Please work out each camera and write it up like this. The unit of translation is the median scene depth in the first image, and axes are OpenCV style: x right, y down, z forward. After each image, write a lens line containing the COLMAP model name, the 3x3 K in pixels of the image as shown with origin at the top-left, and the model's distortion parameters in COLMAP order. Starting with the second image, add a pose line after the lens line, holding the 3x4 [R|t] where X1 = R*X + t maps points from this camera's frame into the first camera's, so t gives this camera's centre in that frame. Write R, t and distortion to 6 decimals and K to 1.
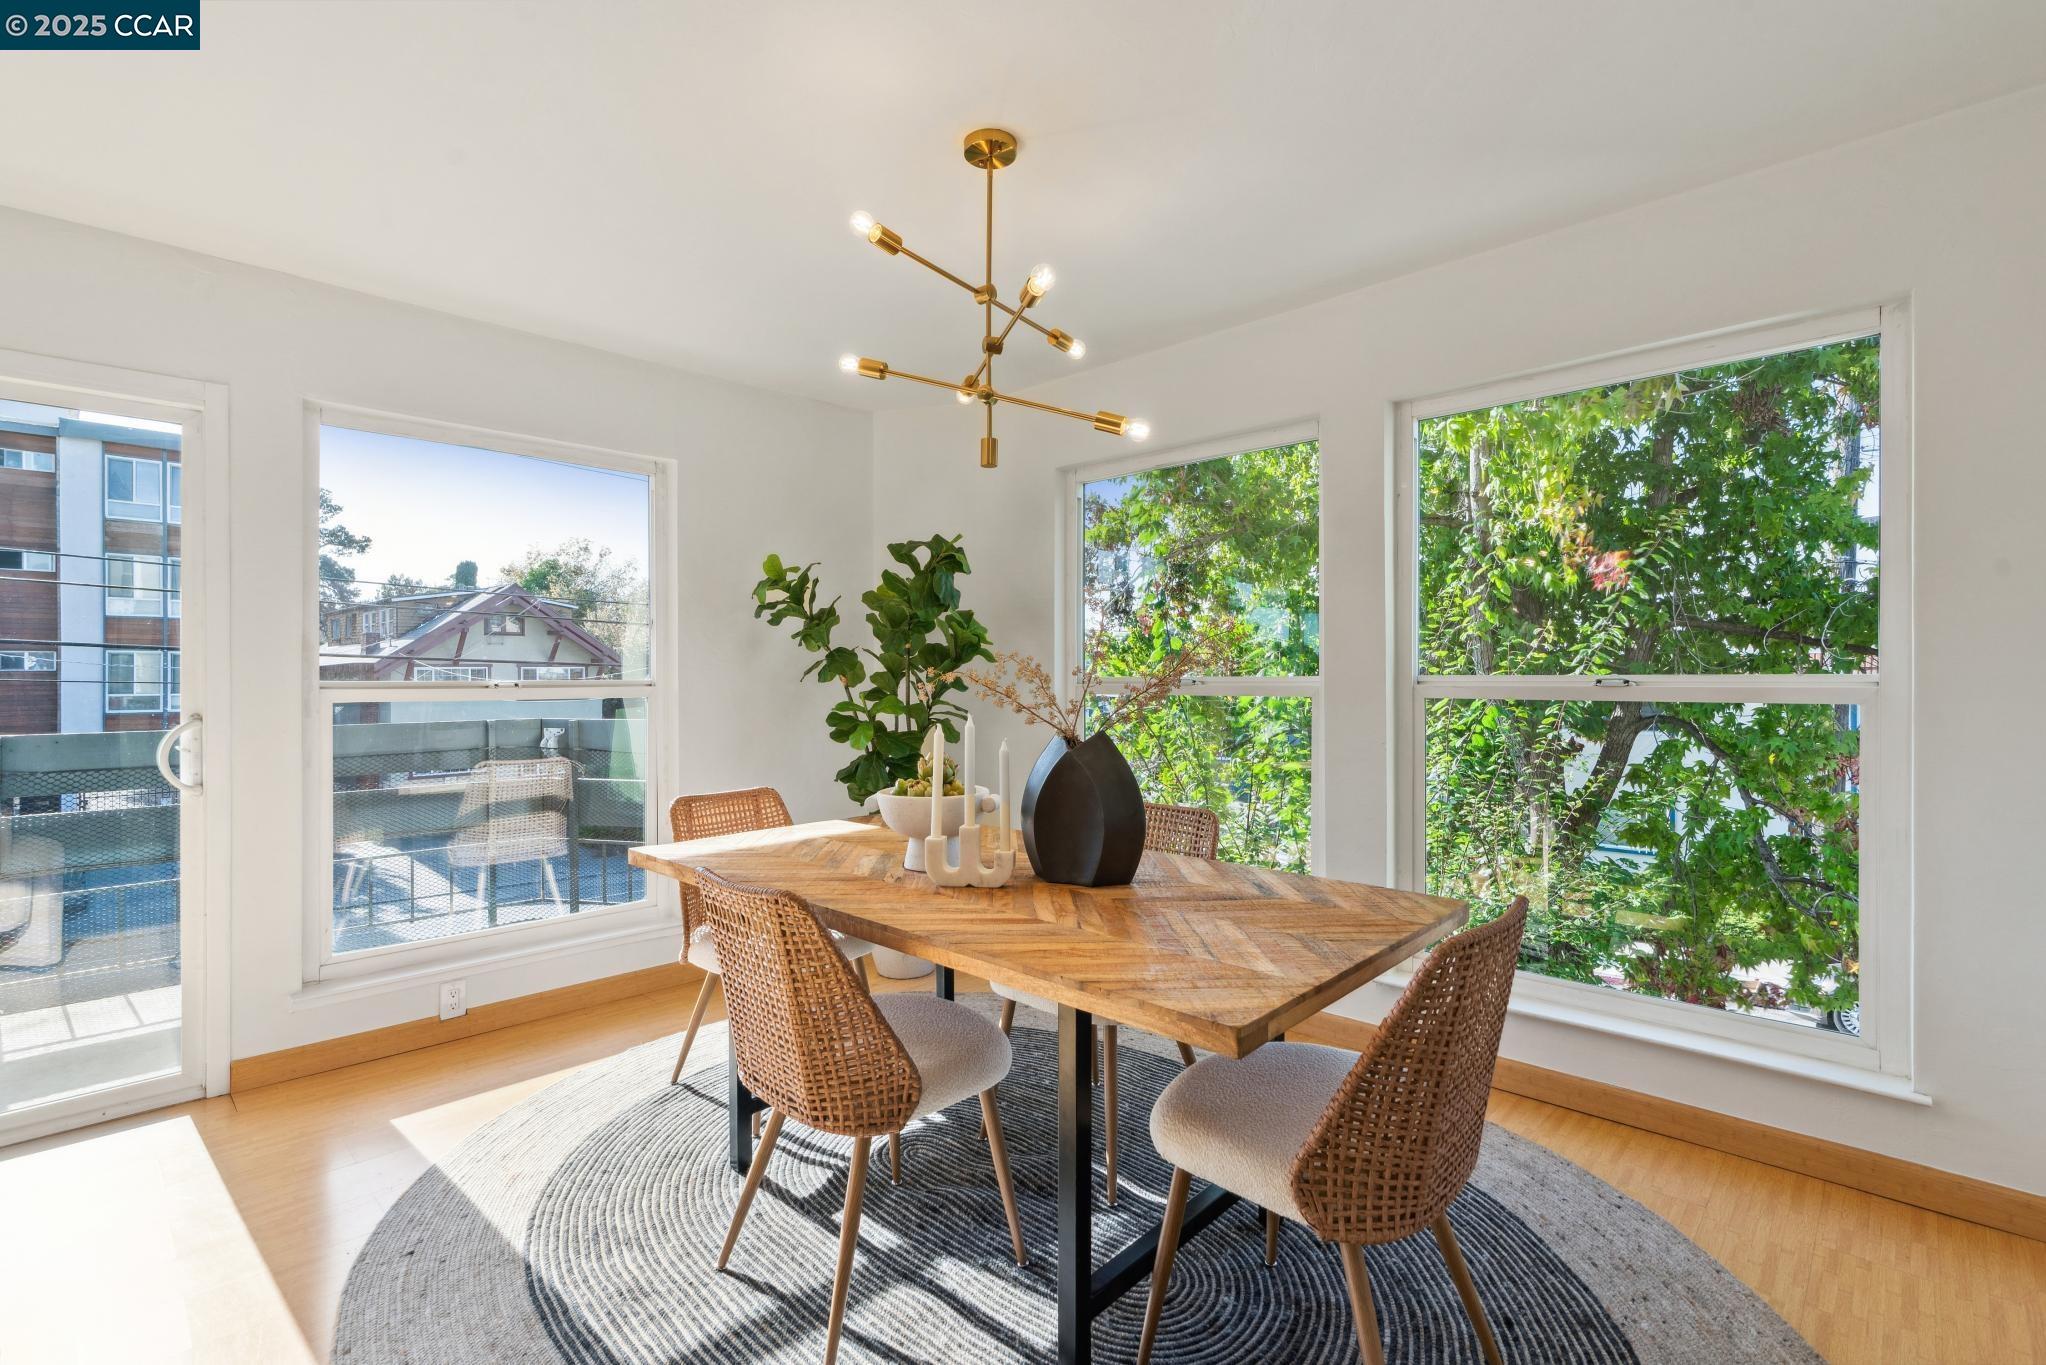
lens RADIAL K [[928.6, 0, 1019.8], [0, 928.6, 674.7], [0, 0, 1]] dist [0.000217, 0.000455]
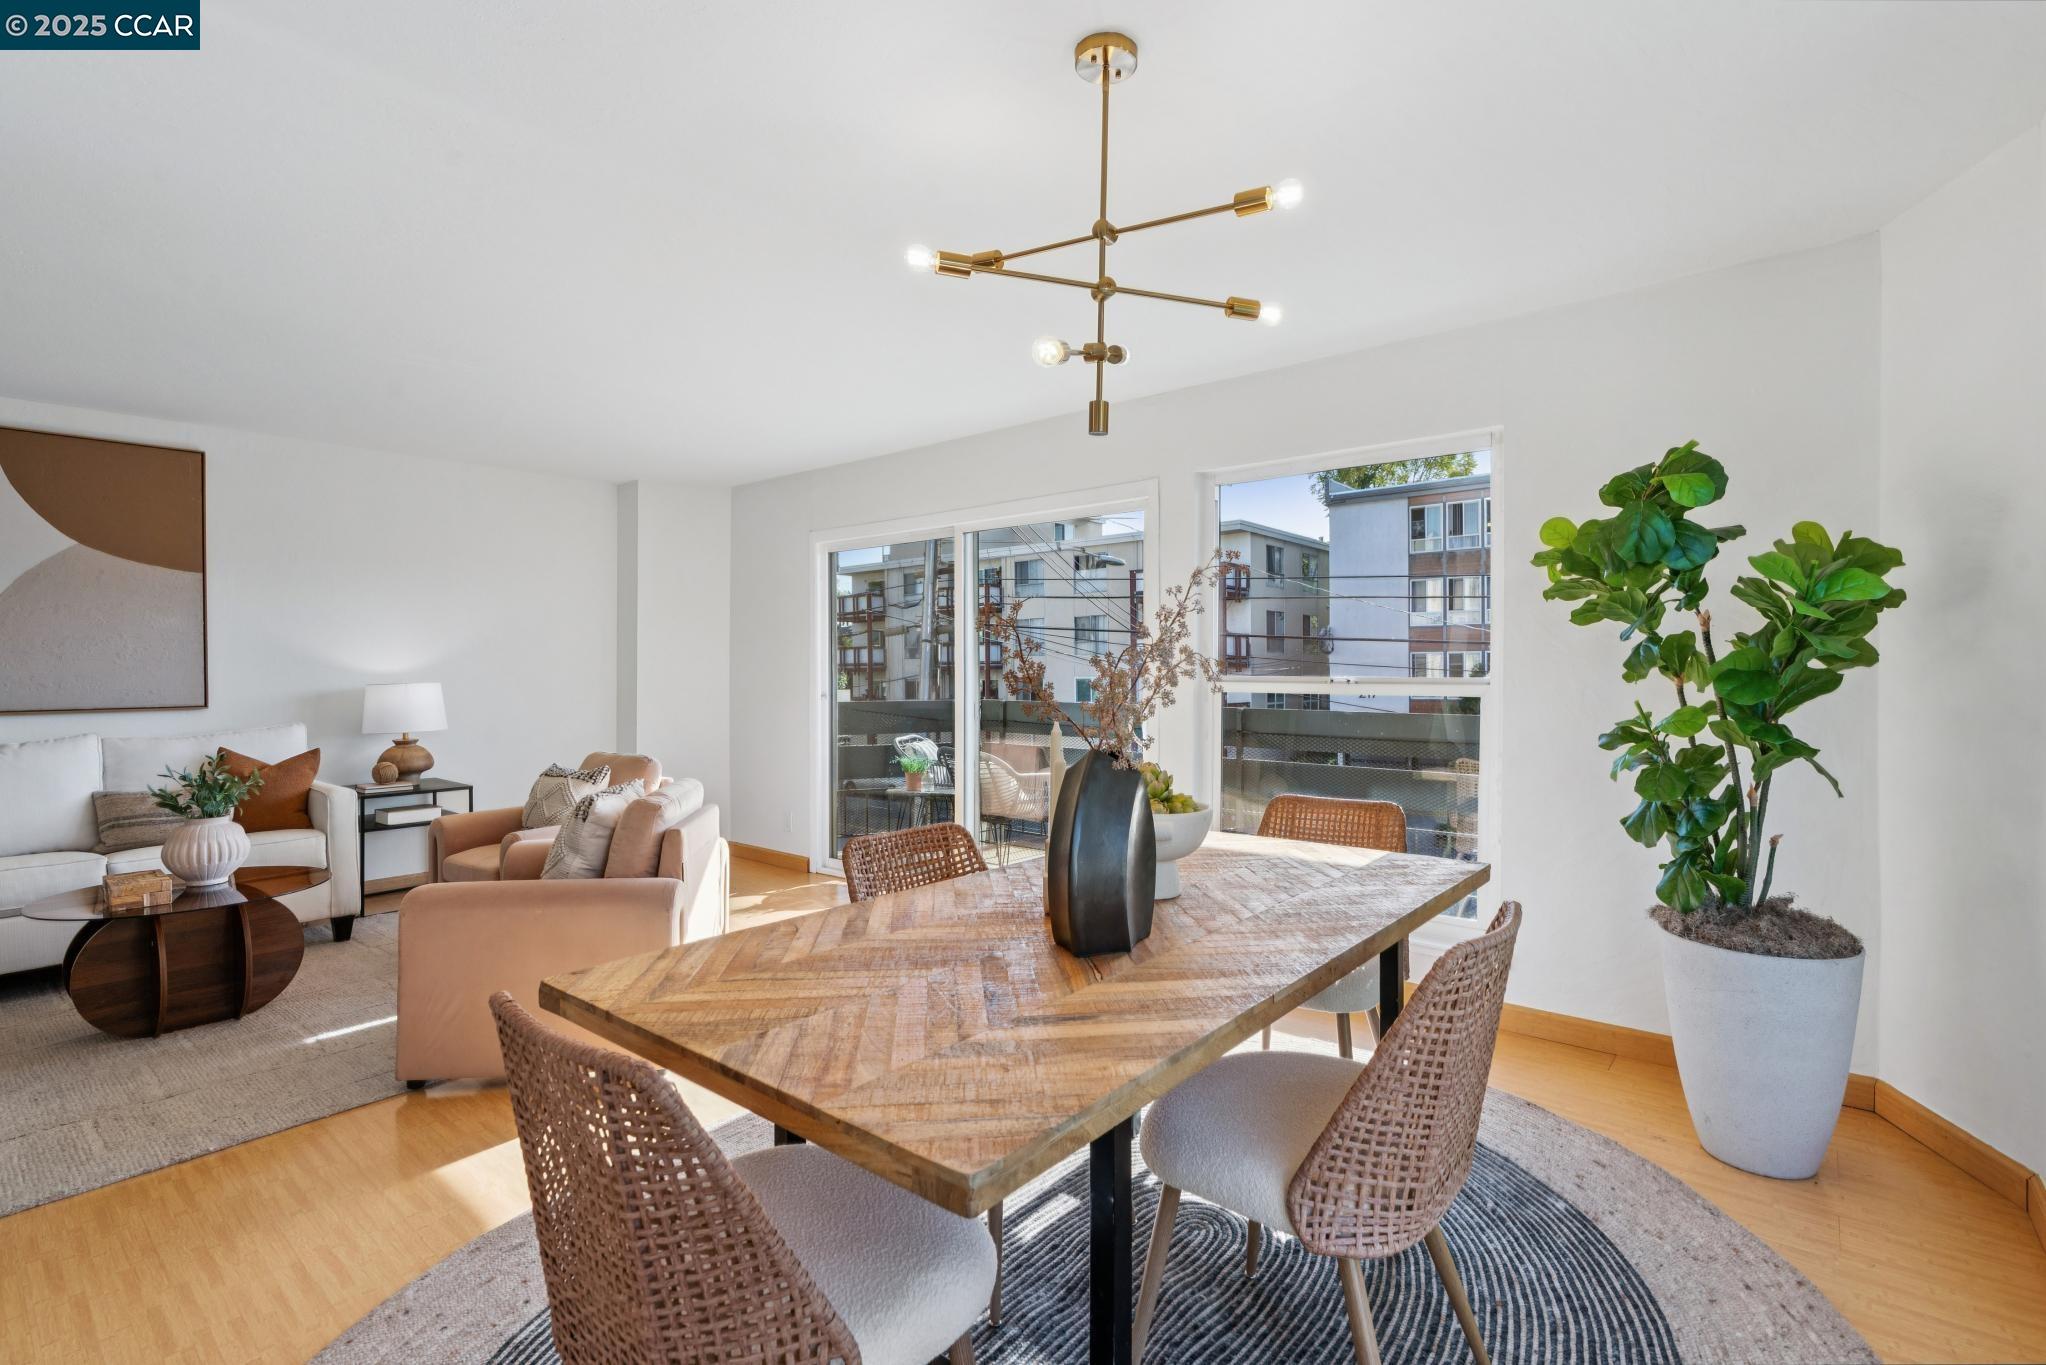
lens RADIAL K [[941.9, 0, 1026.1], [0, 941.9, 671.5], [0, 0, 1]] dist [0.001040, 0.000150]
pose [[0.057981, 0.002725, -0.998314, 1.073002], [0.000582, 0.999996, 0.002763, -0.007763], [0.998318, -0.000742, 0.057979, 1.134696]]
